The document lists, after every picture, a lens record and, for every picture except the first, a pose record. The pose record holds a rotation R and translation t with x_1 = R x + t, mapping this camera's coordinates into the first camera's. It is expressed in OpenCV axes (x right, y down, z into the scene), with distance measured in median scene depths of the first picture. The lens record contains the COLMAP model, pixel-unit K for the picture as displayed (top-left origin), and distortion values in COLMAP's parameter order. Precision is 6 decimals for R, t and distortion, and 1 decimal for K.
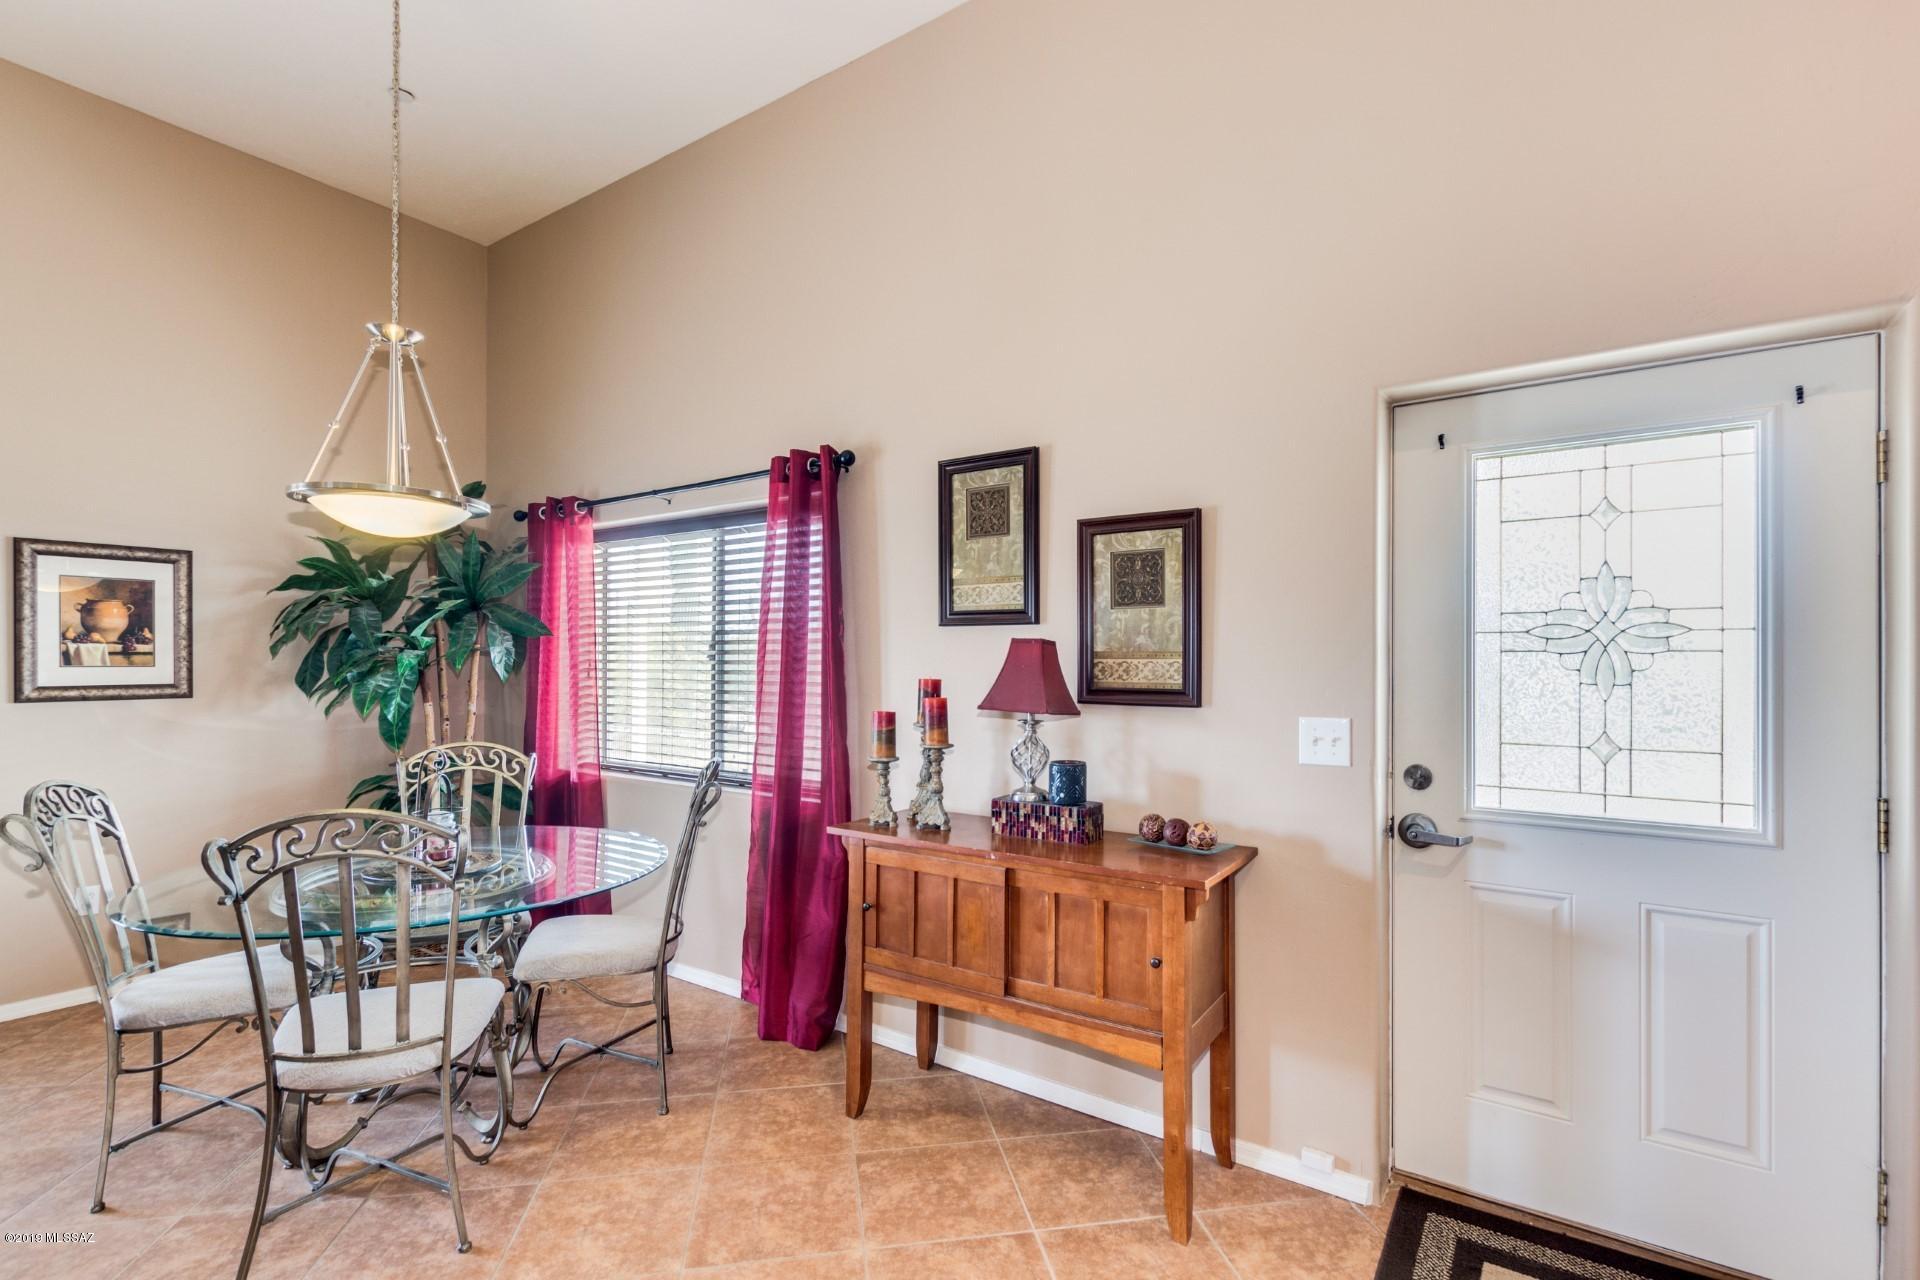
lens RADIAL K [[873.0, 0, 966.5], [0, 873.0, 651.4], [0, 0, 1]] dist [0.003408, -0.002586]
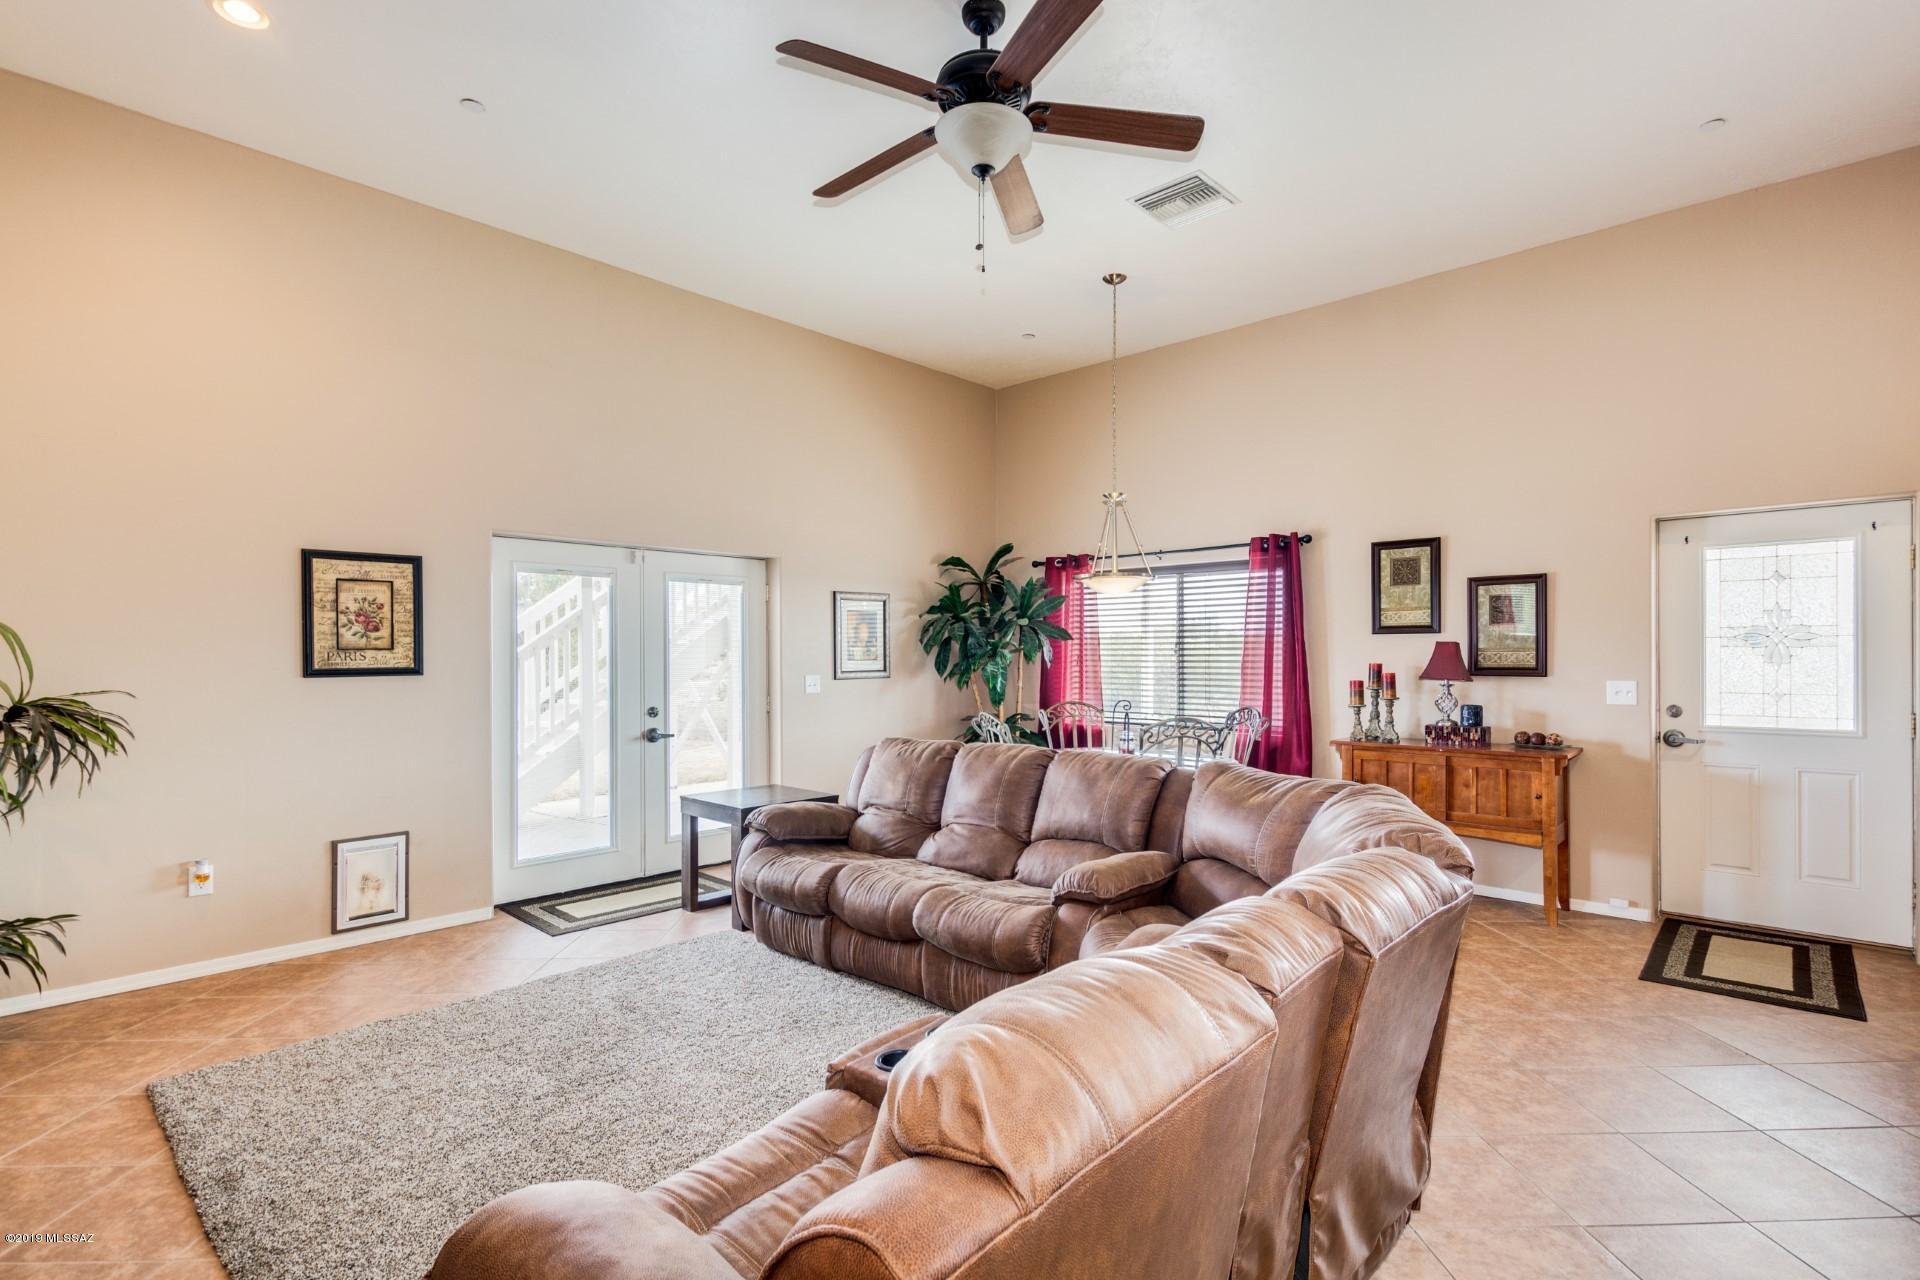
lens RADIAL K [[873.0, 0, 990.6], [0, 873.0, 648.5], [0, 0, 1]] dist [0.003408, -0.002586]
pose [[0.988620, -0.008081, -0.150218, -0.648093], [0.008943, 0.999947, 0.005065, -0.018727], [0.150169, -0.006350, 0.988640, -1.077525]]
